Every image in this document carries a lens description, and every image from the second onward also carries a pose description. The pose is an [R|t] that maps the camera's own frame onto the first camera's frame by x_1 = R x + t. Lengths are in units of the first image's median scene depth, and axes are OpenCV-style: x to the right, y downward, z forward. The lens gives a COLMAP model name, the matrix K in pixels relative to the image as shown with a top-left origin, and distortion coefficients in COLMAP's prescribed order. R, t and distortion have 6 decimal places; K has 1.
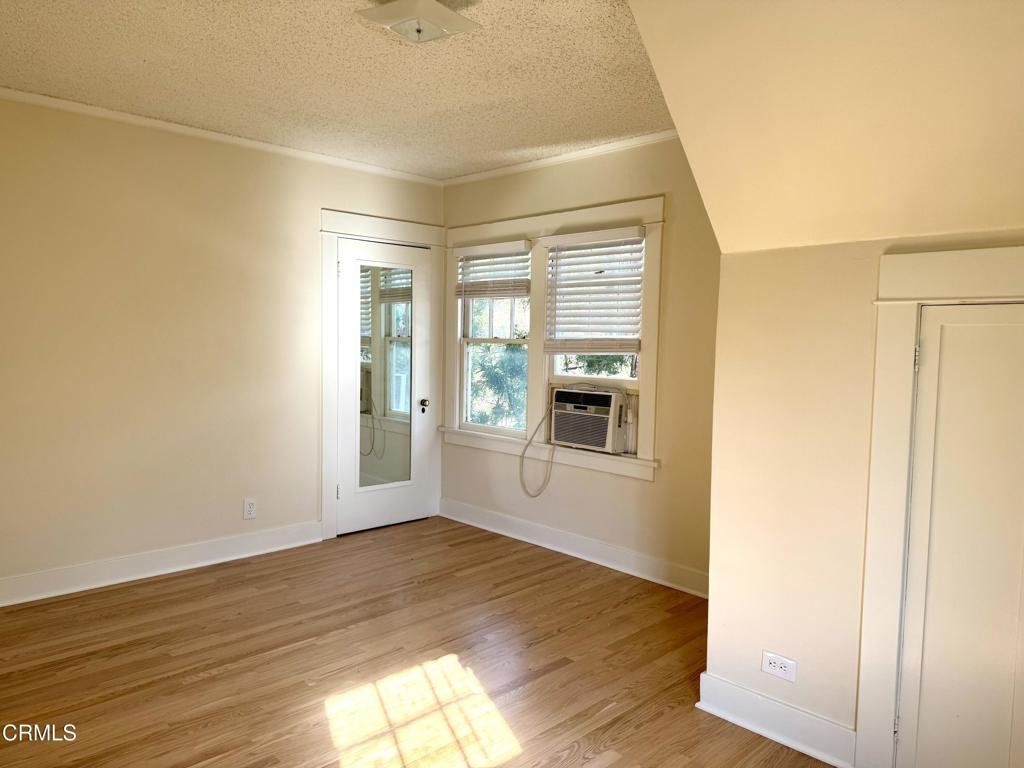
lens RADIAL K [[730.3, 0, 511.8], [0, 730.3, 386.3], [0, 0, 1]] dist [0.106263, -0.107729]
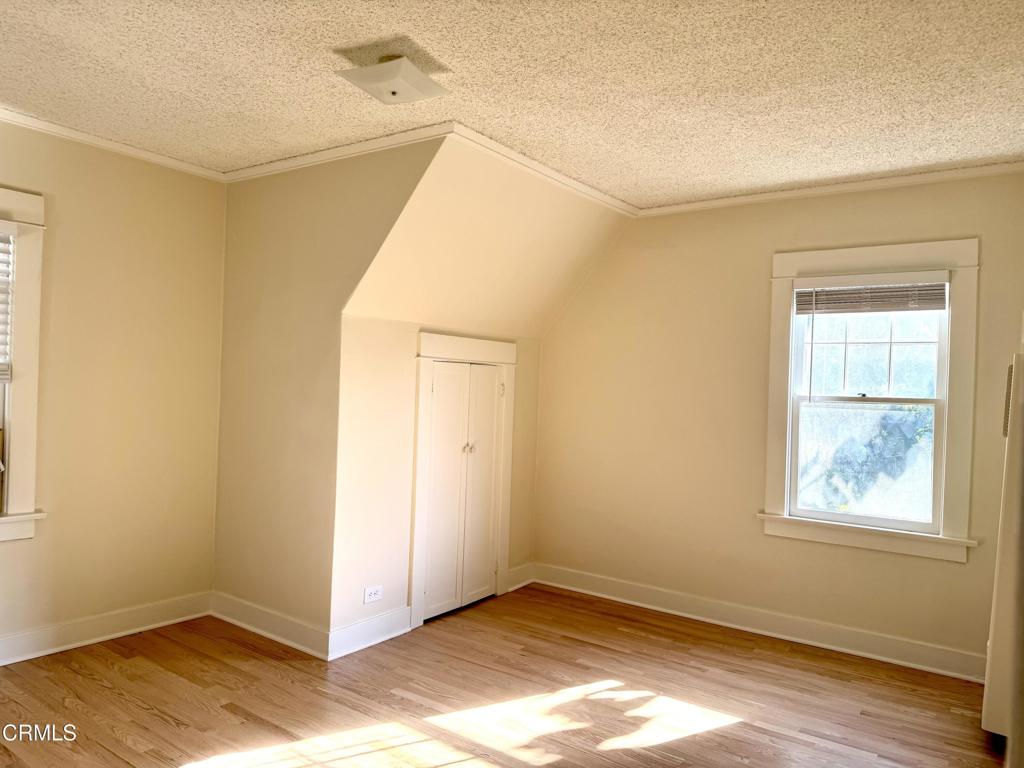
lens RADIAL K [[730.3, 0, 514.9], [0, 730.3, 390.8], [0, 0, 1]] dist [0.106263, -0.107729]
pose [[-0.172910, -0.025643, 0.984604, -1.082264], [0.026408, 0.999181, 0.030660, -0.068523], [-0.984584, 0.031303, -0.172091, 0.908515]]
